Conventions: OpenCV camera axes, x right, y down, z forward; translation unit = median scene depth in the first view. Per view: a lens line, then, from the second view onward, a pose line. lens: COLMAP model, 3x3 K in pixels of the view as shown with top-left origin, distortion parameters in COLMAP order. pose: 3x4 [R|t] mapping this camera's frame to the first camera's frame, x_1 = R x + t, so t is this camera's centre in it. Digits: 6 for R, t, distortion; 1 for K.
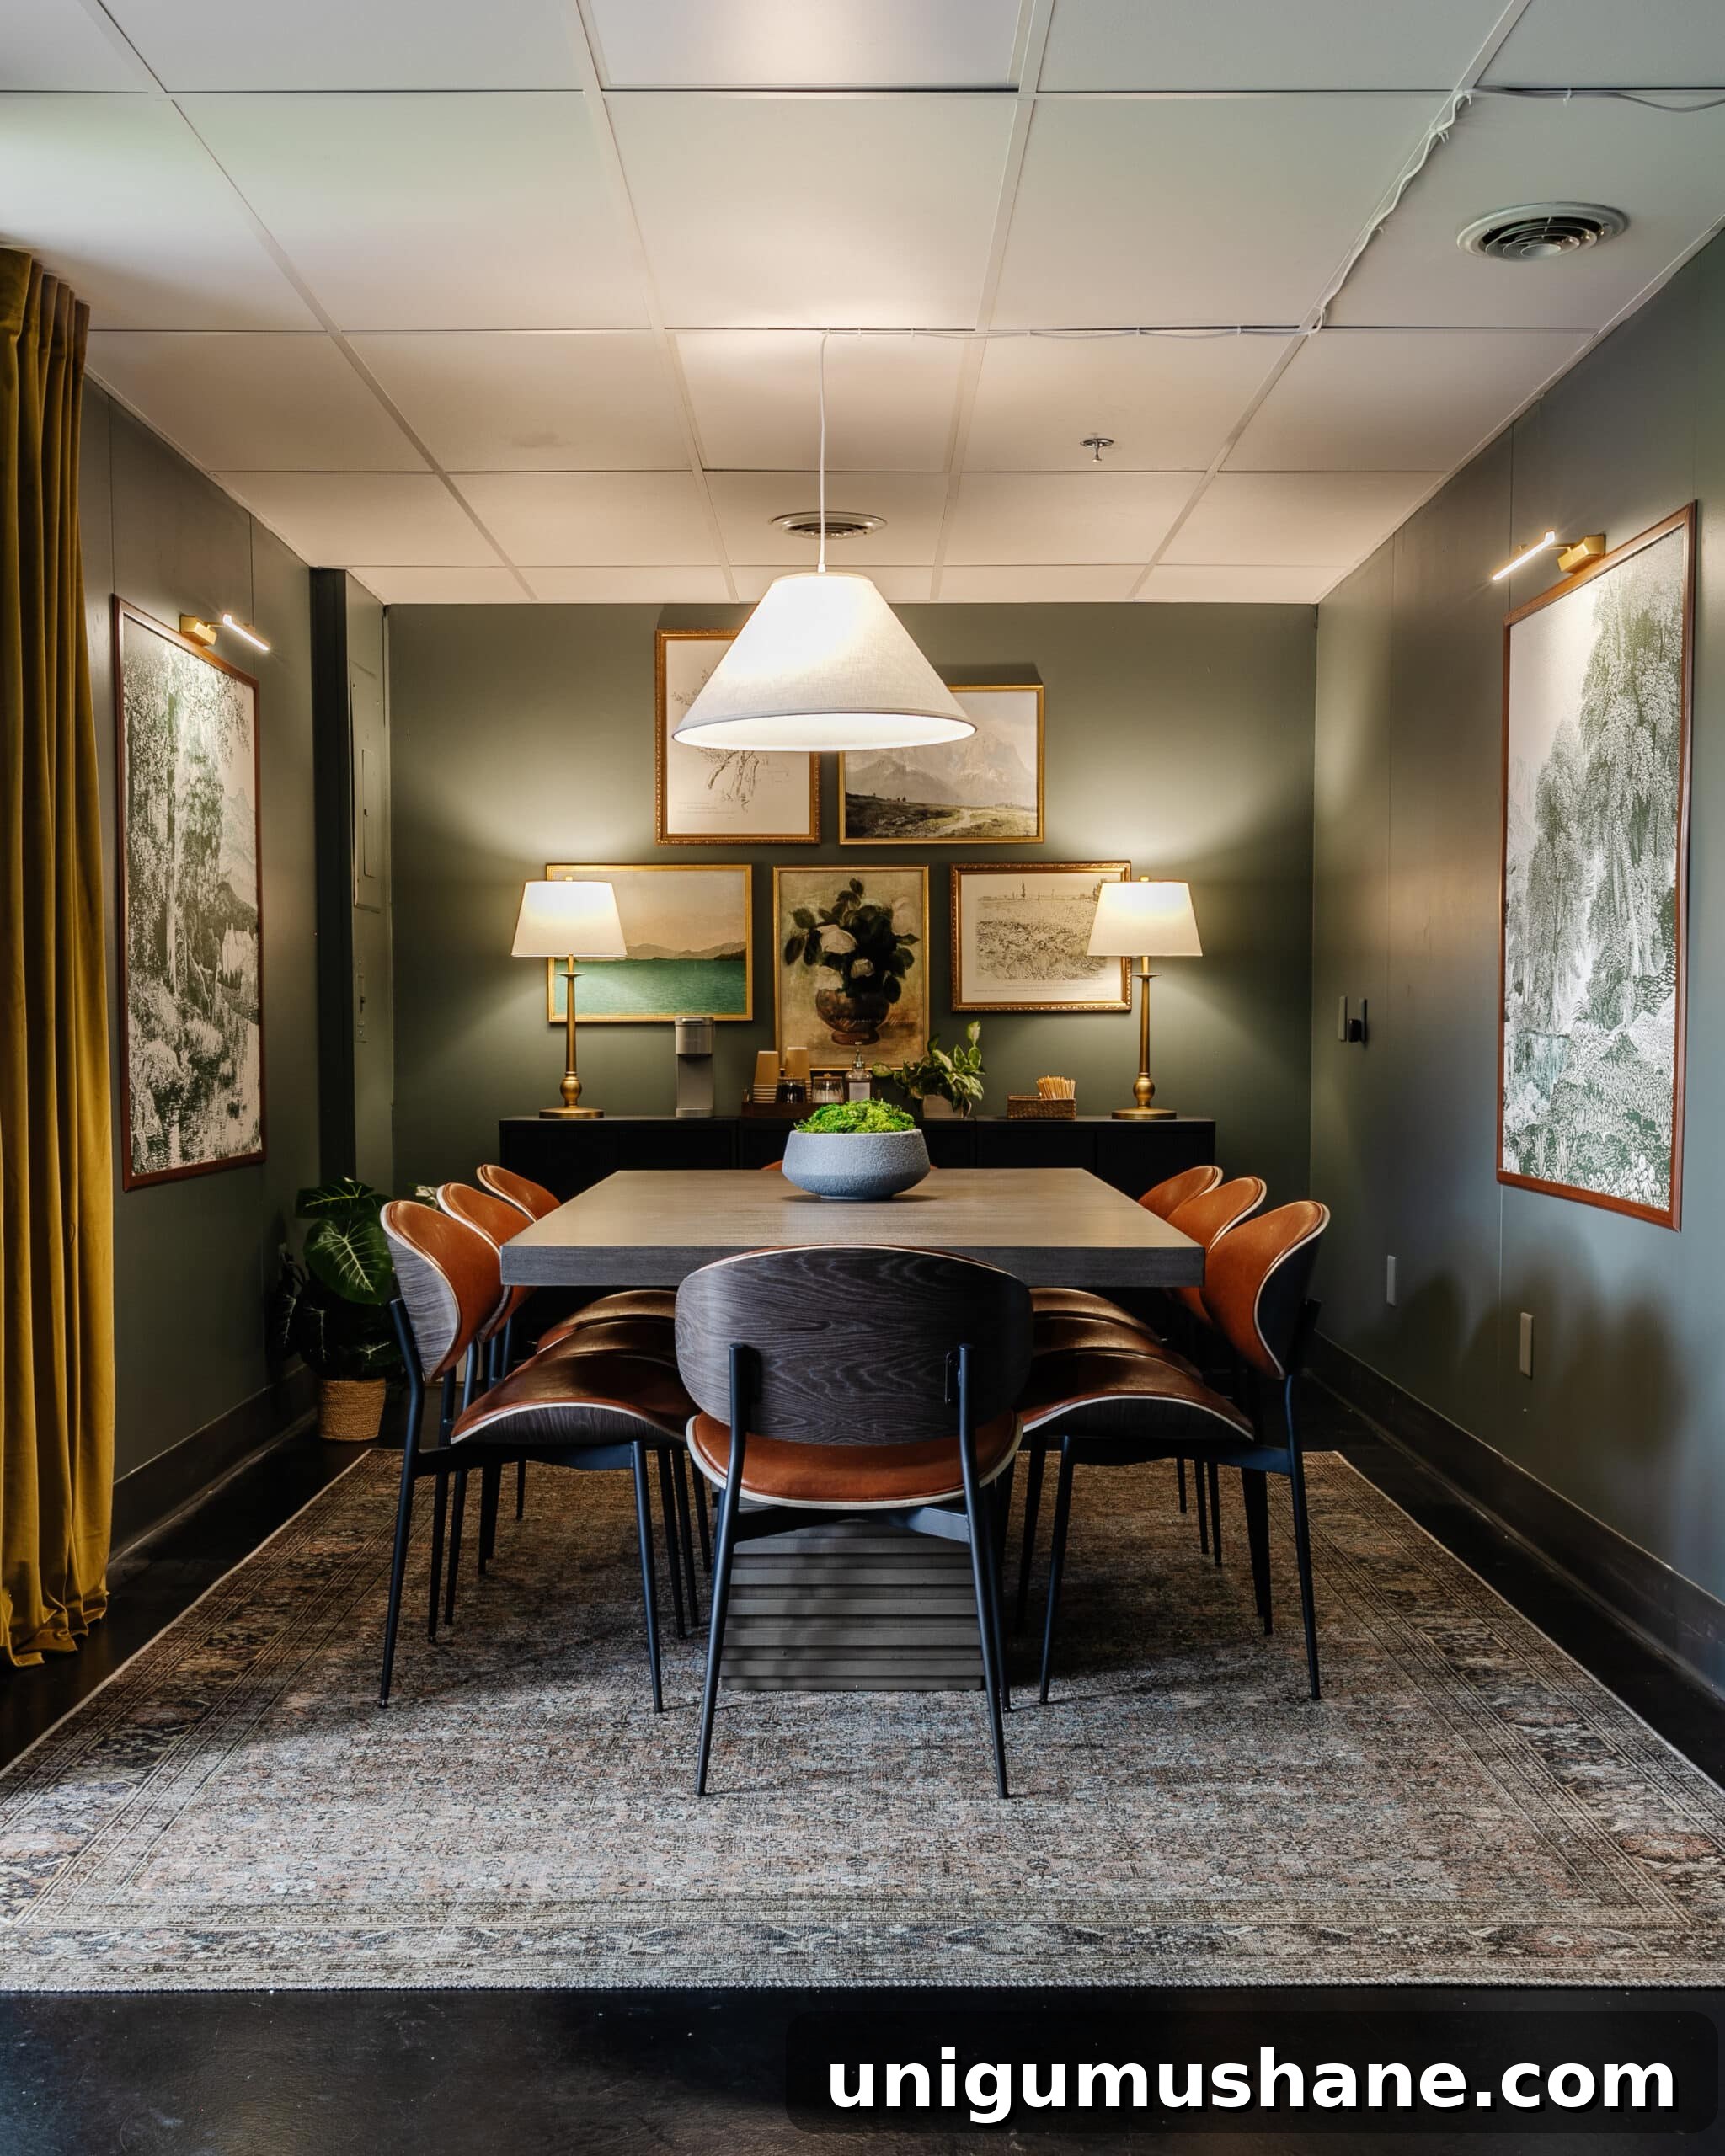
lens RADIAL K [[2270.4, 0, 858.0], [0, 2270.4, 1132.7], [0, 0, 1]] dist [-0.000228, -0.001908]
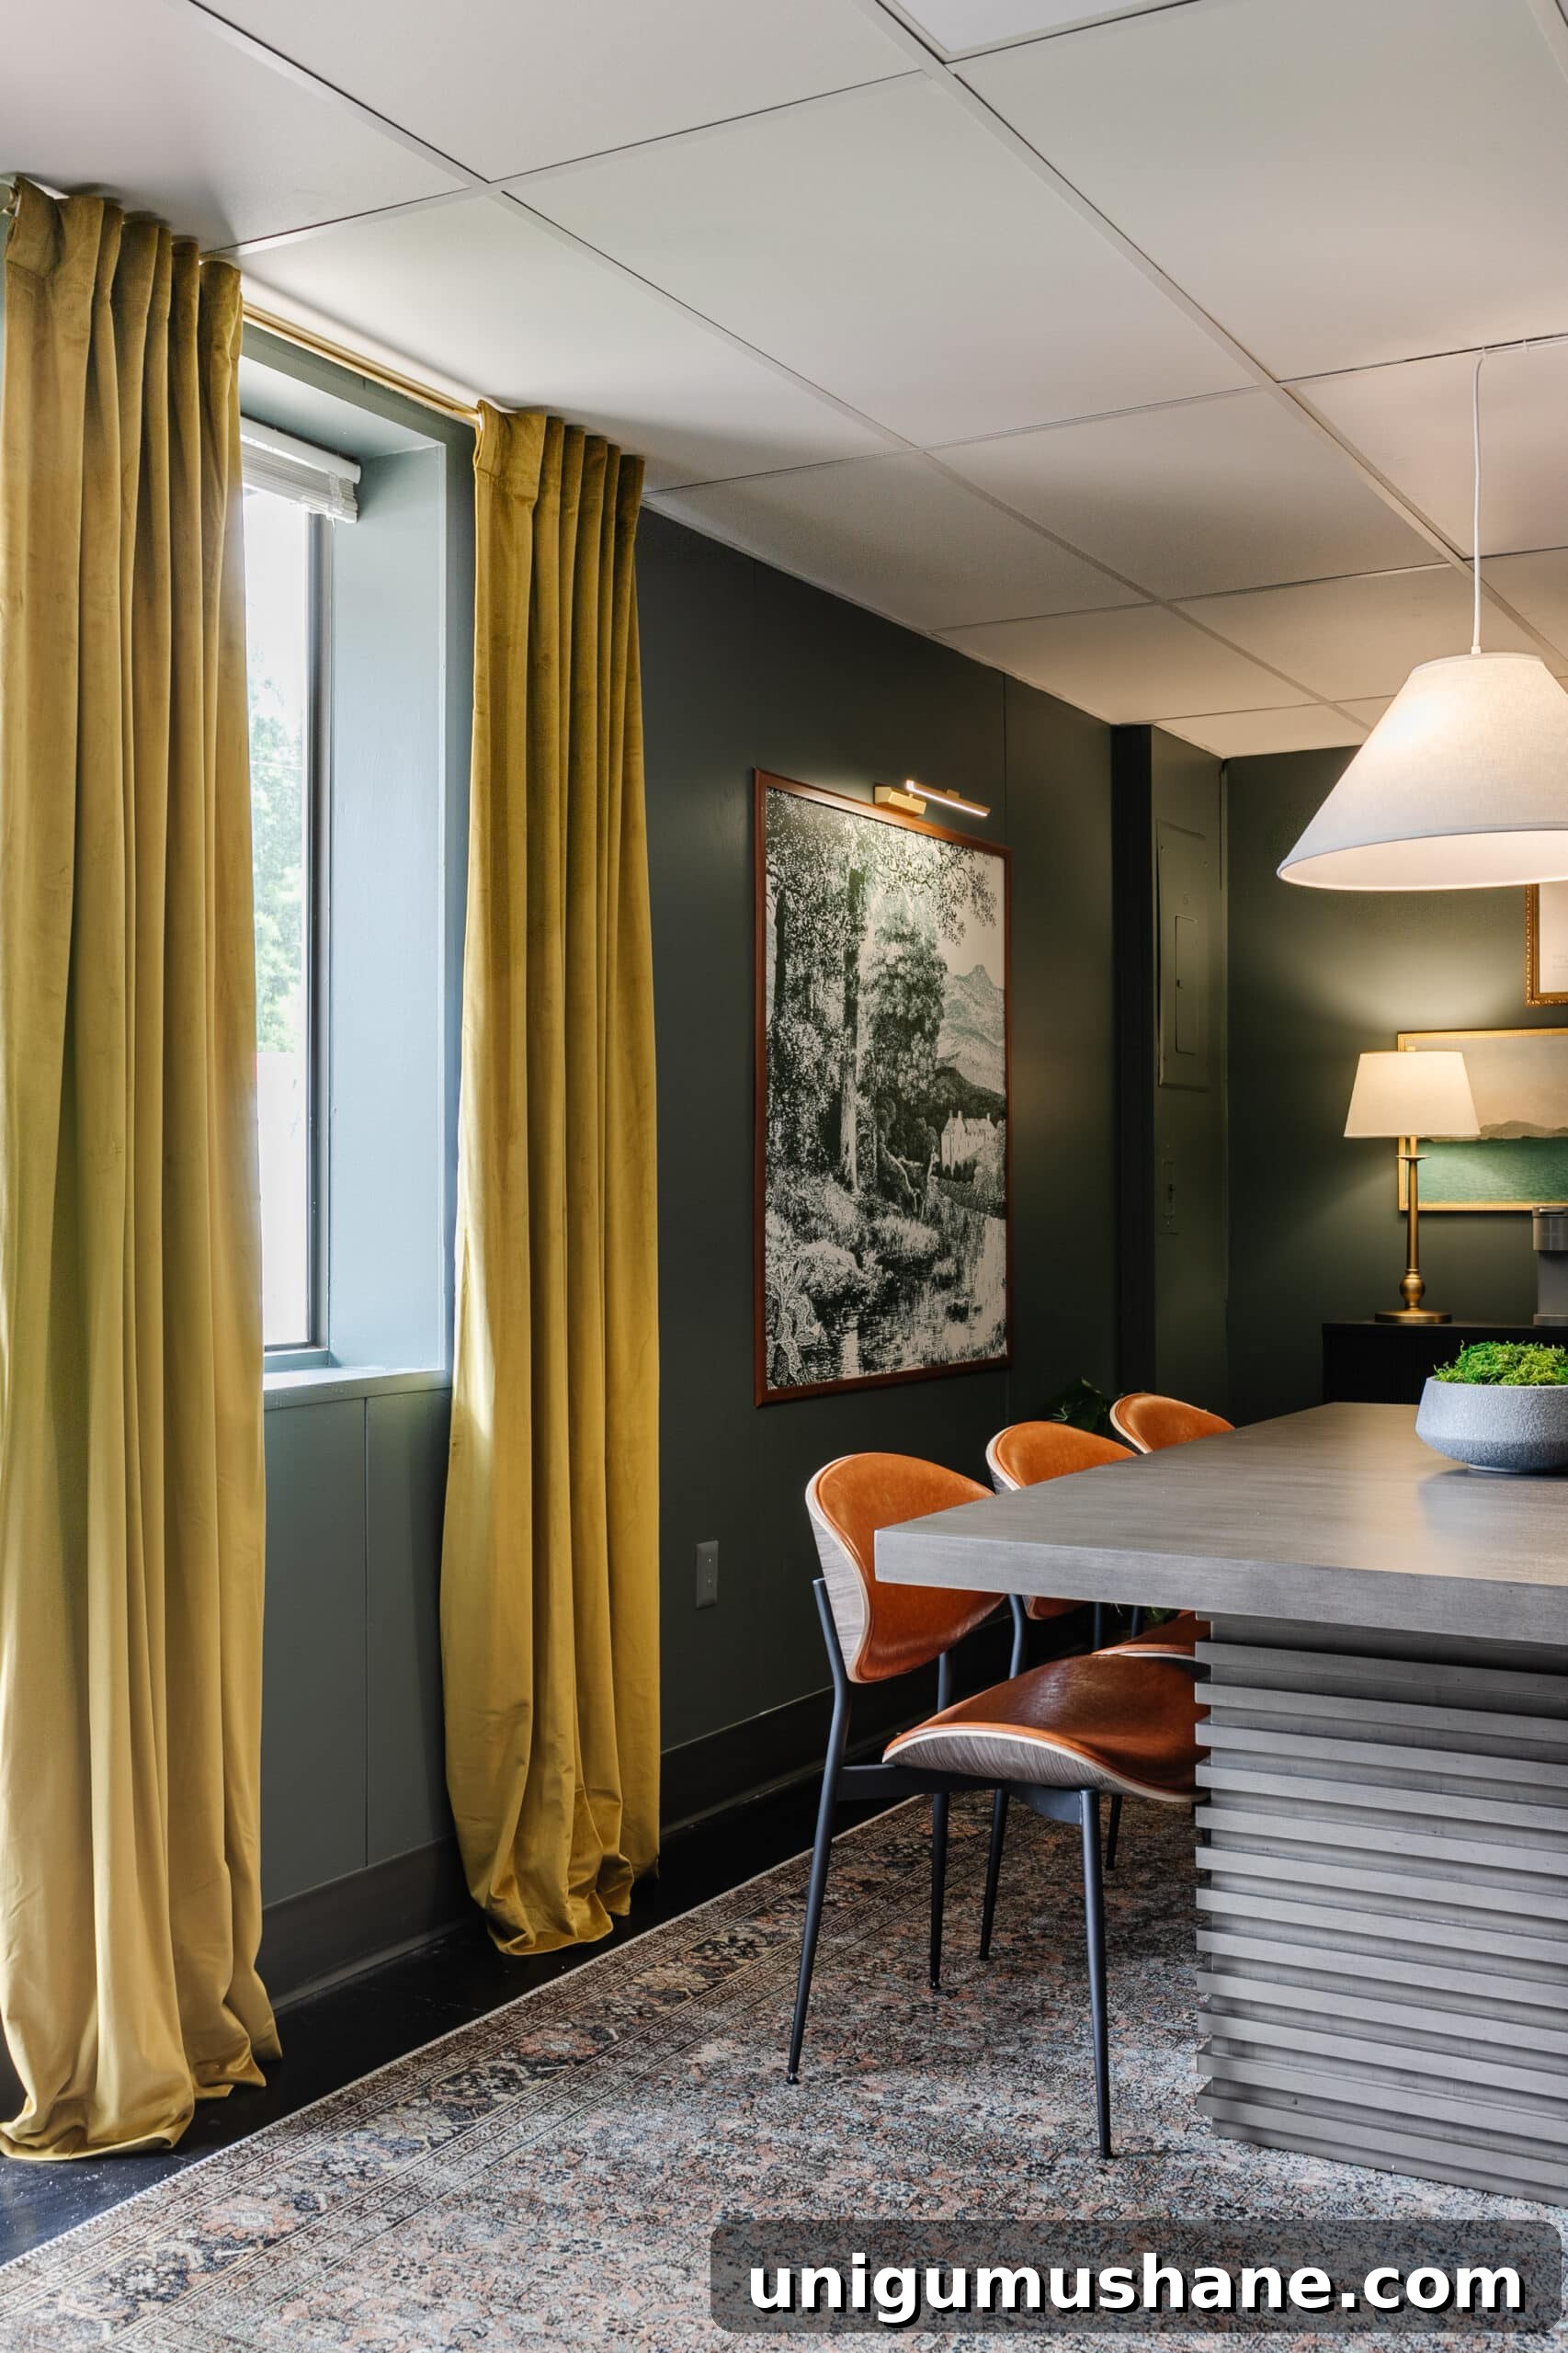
lens RADIAL K [[2273.5, 0, 784.0], [0, 2273.5, 1176.5], [0, 0, 1]] dist [0.006785, -0.006038]
pose [[0.878581, -0.003584, -0.477580, 0.075823], [-0.022743, 0.998523, -0.049333, -0.013113], [0.477052, 0.054204, 0.877202, 0.110967]]
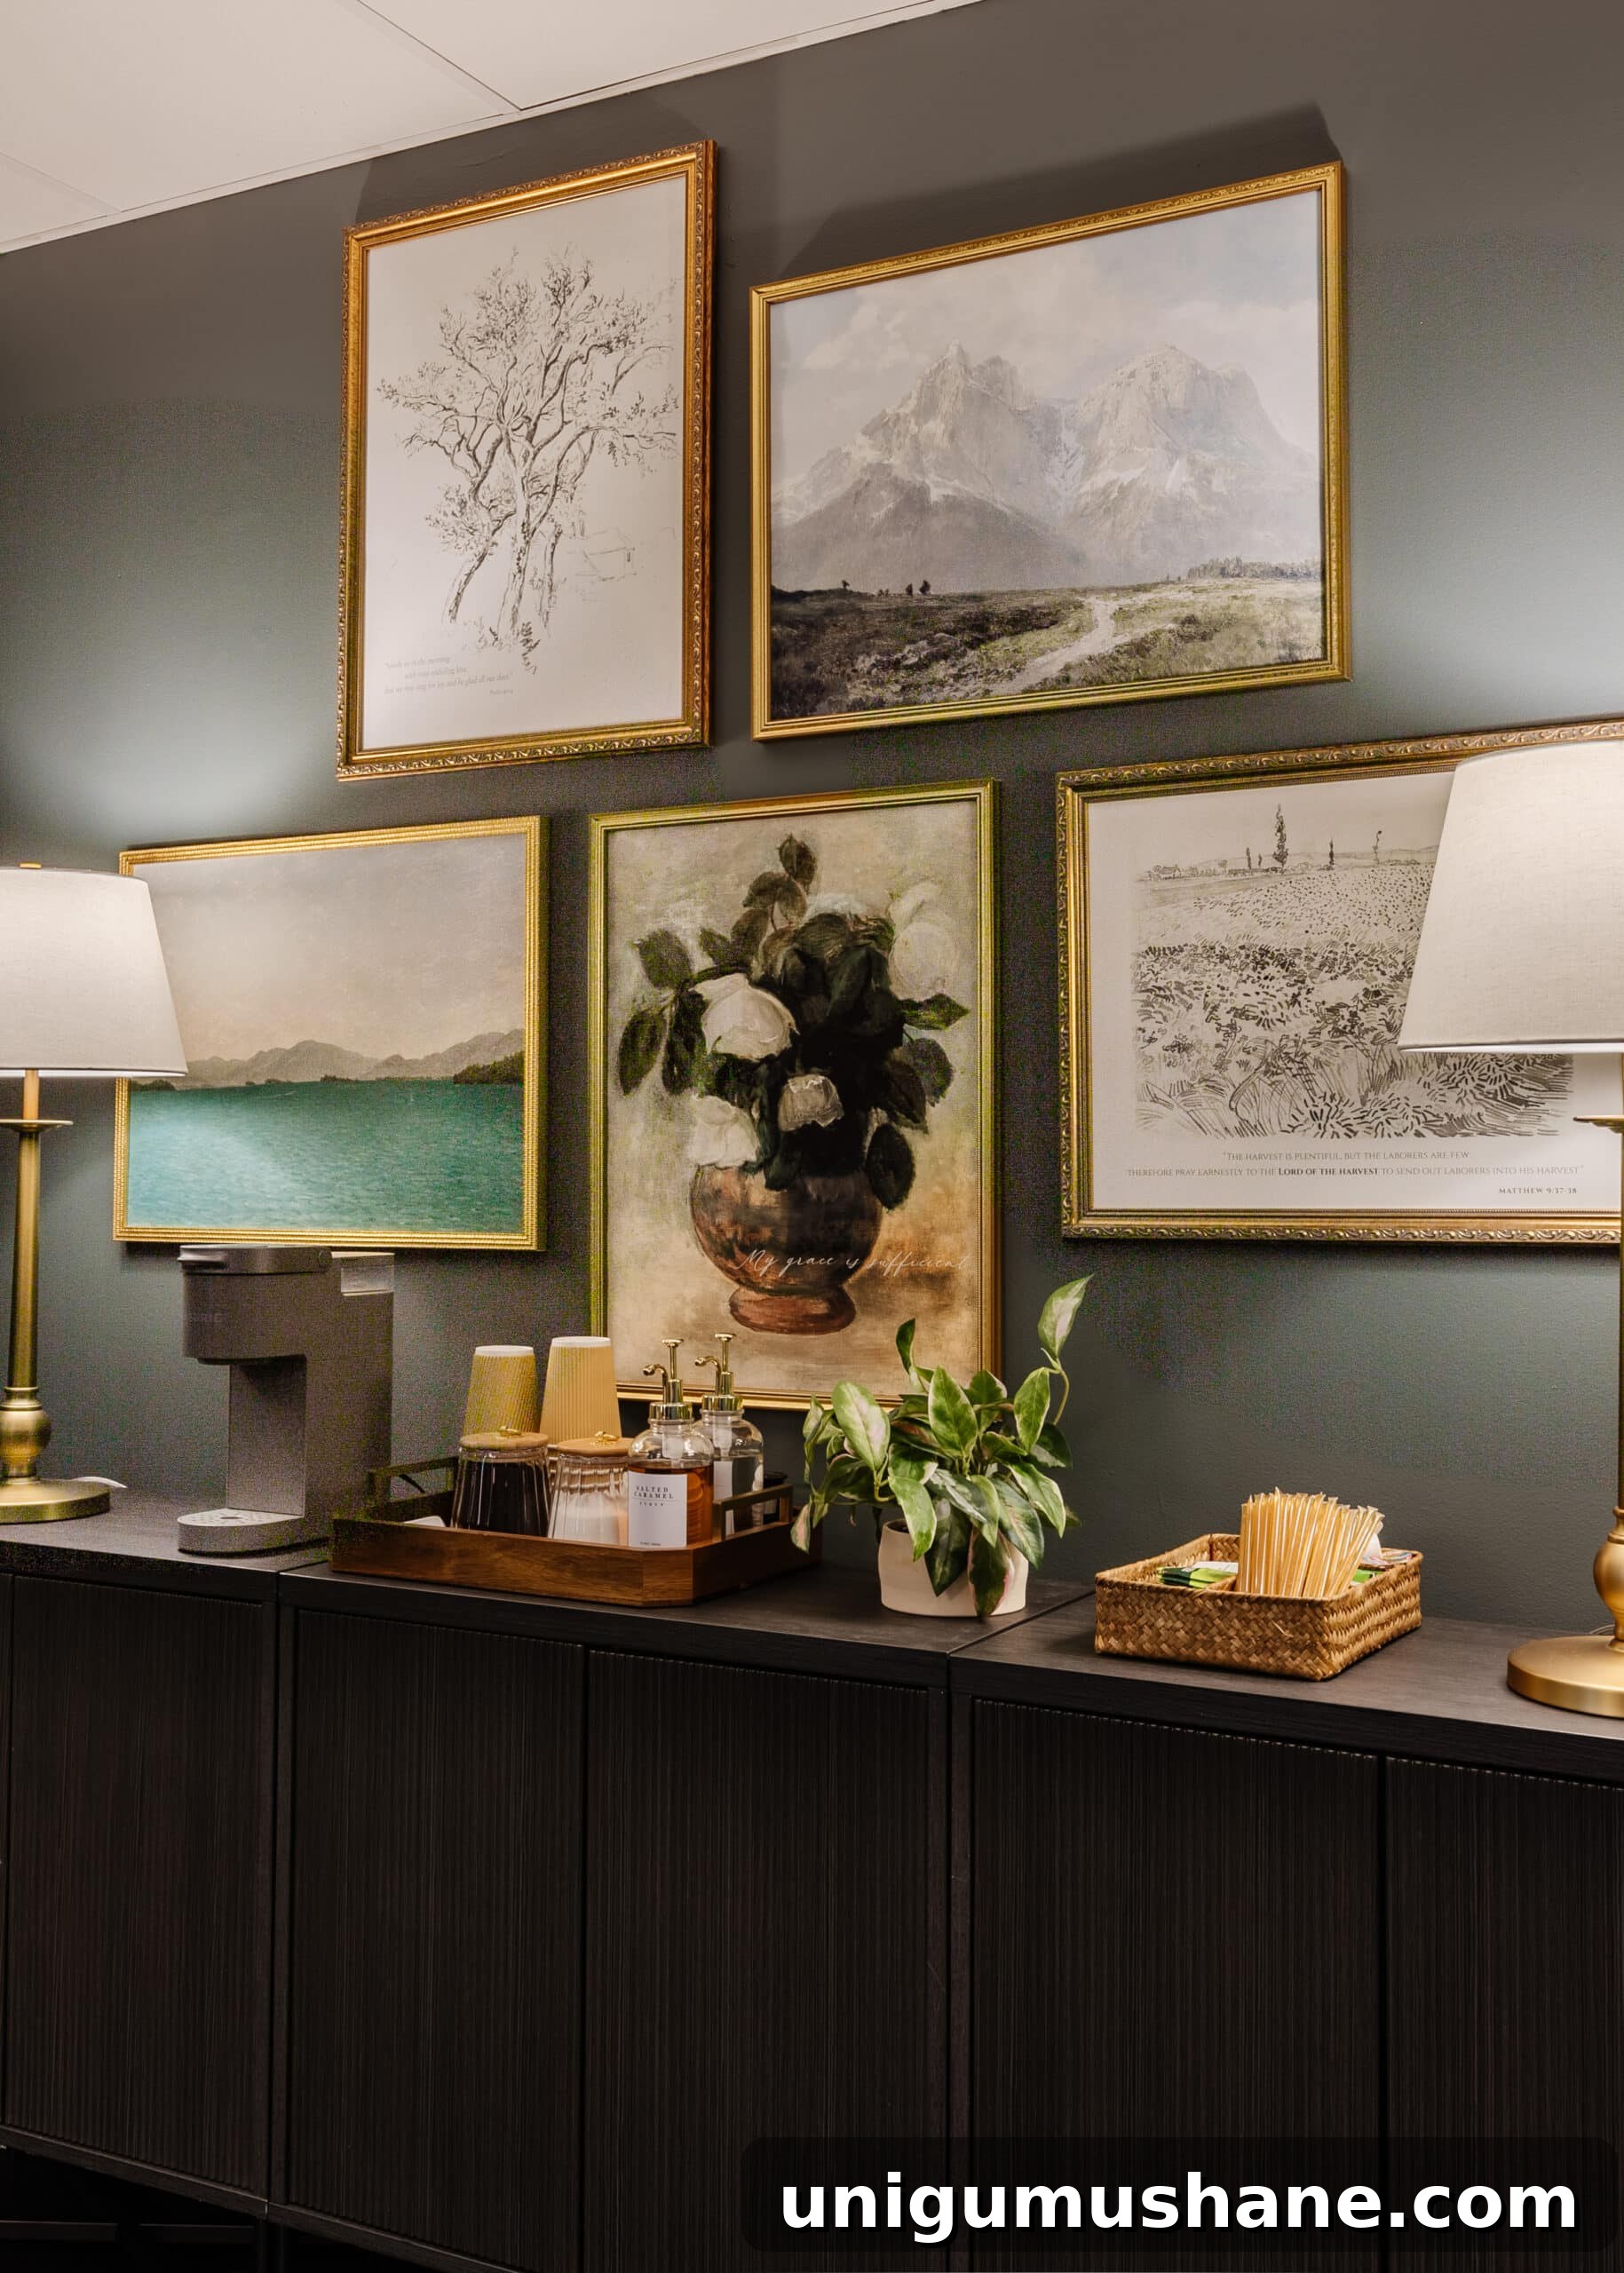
lens RADIAL K [[2357.0, 0, 807.7], [0, 2357.0, 1039.7], [0, 0, 1]] dist [0.005824, -0.002006]
pose [[0.871876, -0.020493, -0.489298, 0.170776], [-0.027025, 0.995588, -0.089852, -0.050507], [0.488981, 0.091563, 0.867475, 0.700236]]
